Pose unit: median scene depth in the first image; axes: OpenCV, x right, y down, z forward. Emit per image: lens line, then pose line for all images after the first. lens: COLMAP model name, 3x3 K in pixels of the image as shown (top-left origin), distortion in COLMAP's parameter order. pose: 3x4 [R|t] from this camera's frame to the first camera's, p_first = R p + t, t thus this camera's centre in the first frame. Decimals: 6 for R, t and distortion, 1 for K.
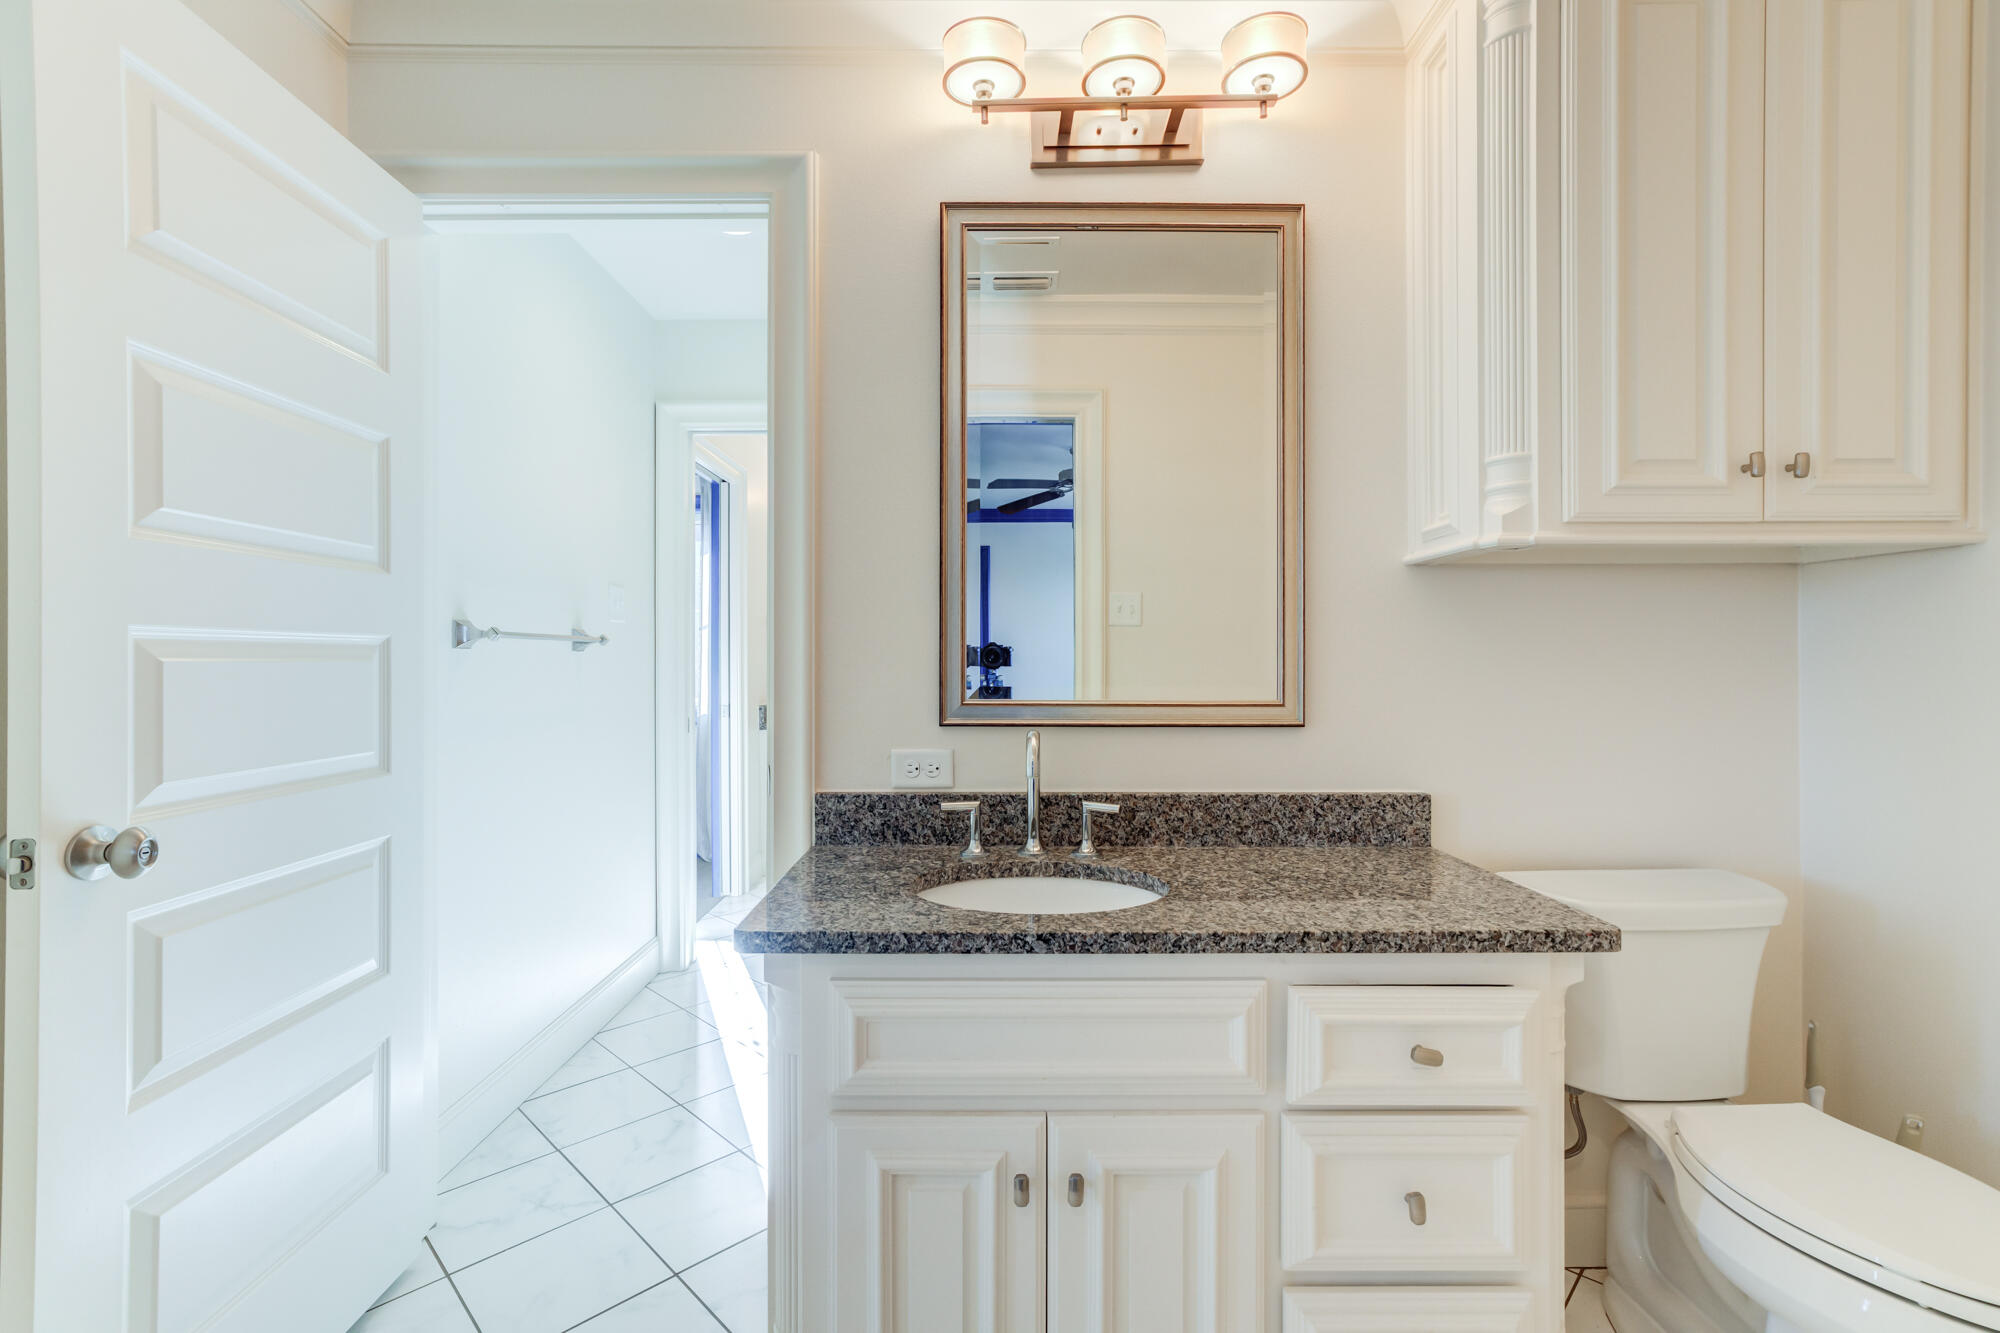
lens RADIAL K [[903.1, 0, 1000.1], [0, 903.1, 664.8], [0, 0, 1]] dist [0.000302, 0.000008]
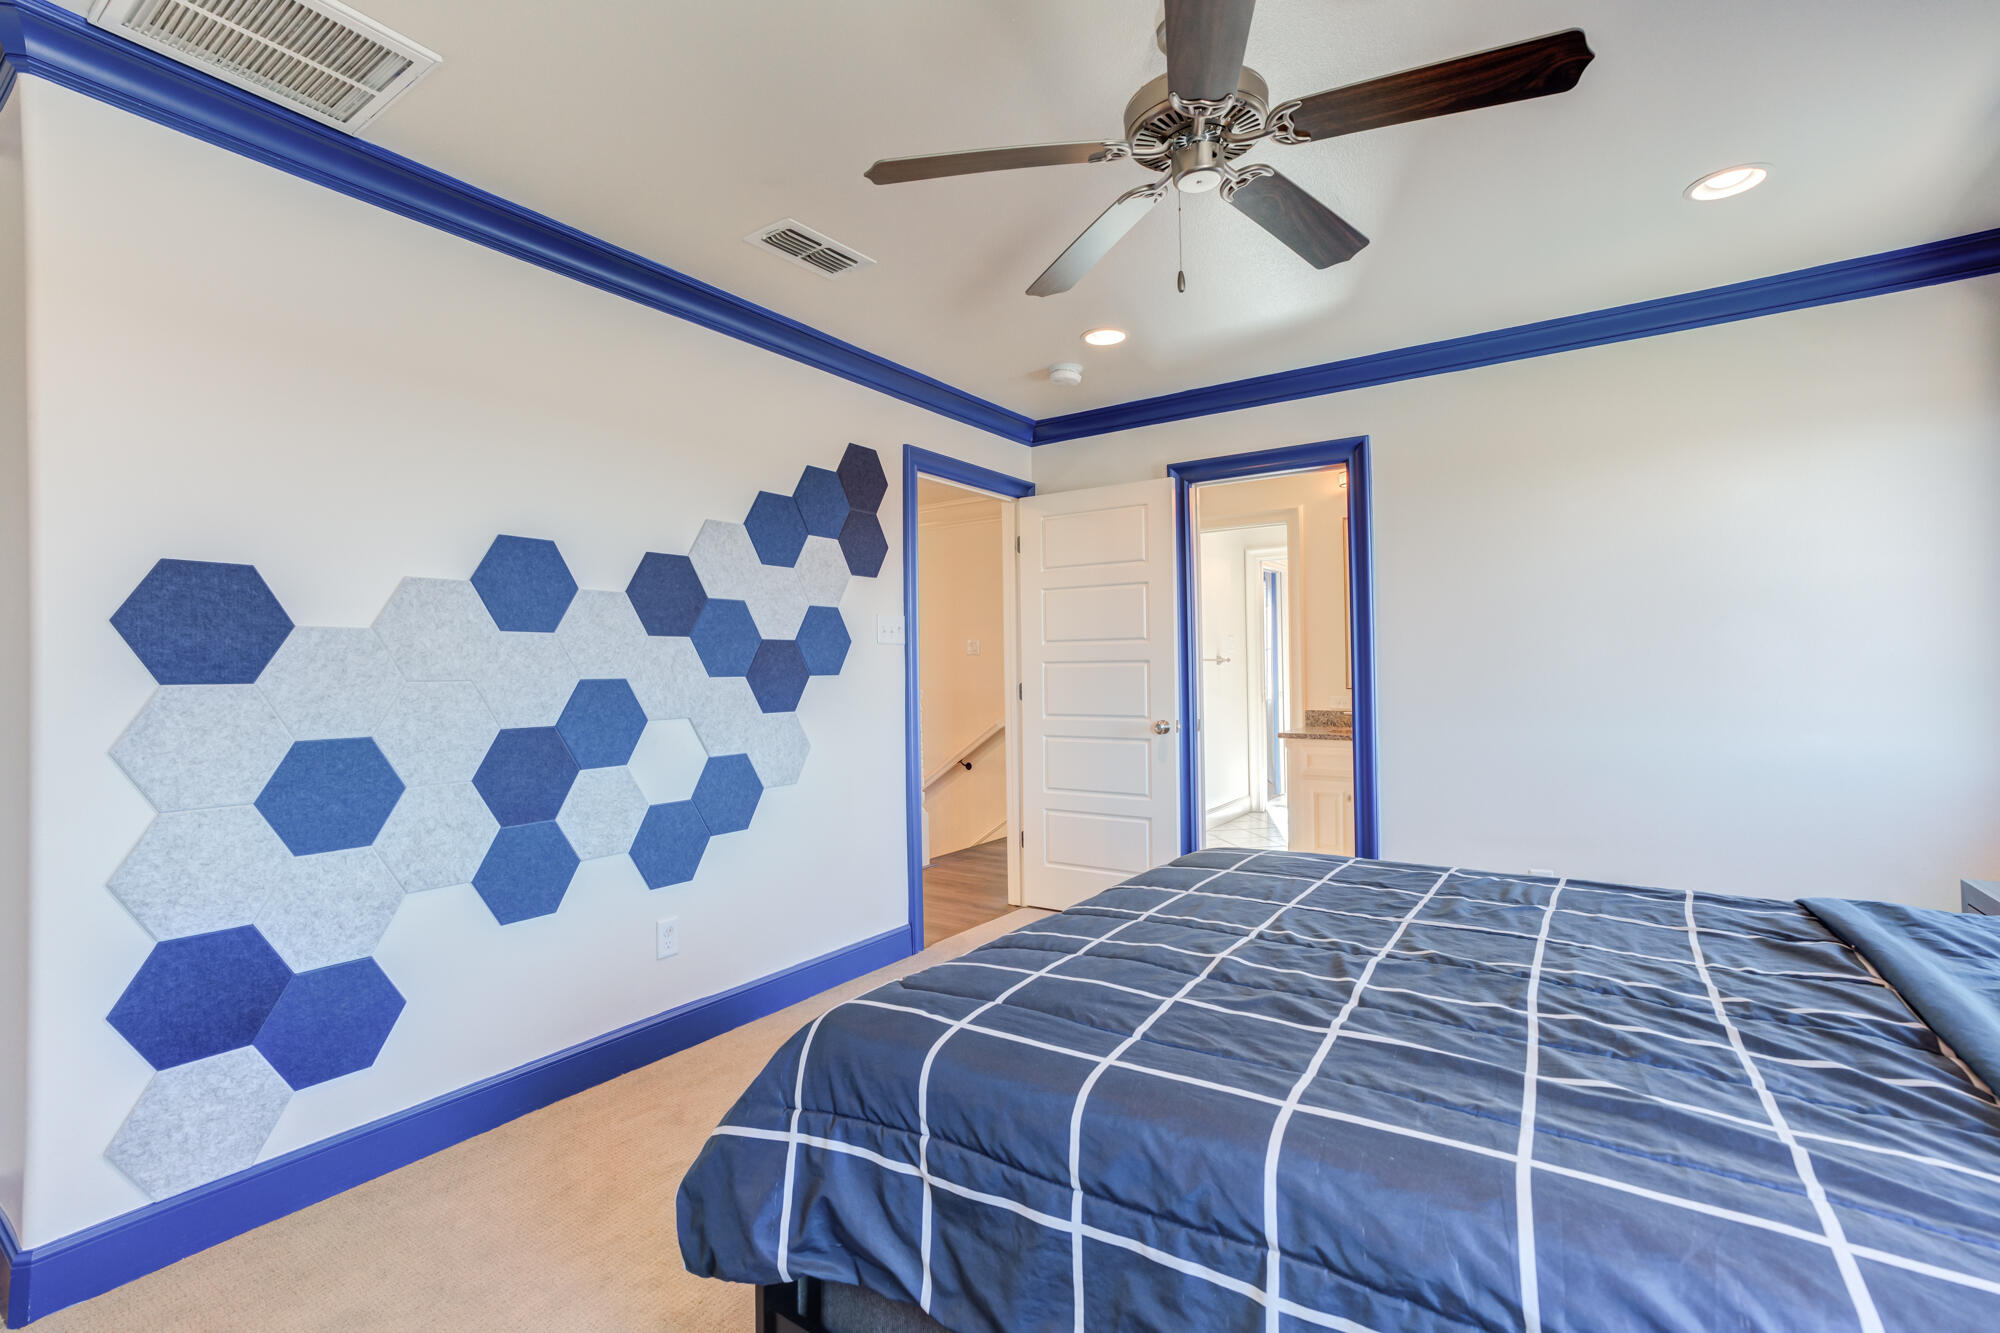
lens RADIAL K [[903.1, 0, 999.7], [0, 903.1, 664.2], [0, 0, 1]] dist [0.000302, 0.000008]
pose [[0.821197, -0.019346, -0.570317, 0.727023], [0.018074, 0.999806, -0.007890, -0.013357], [0.570359, -0.003829, 0.821387, -2.215926]]
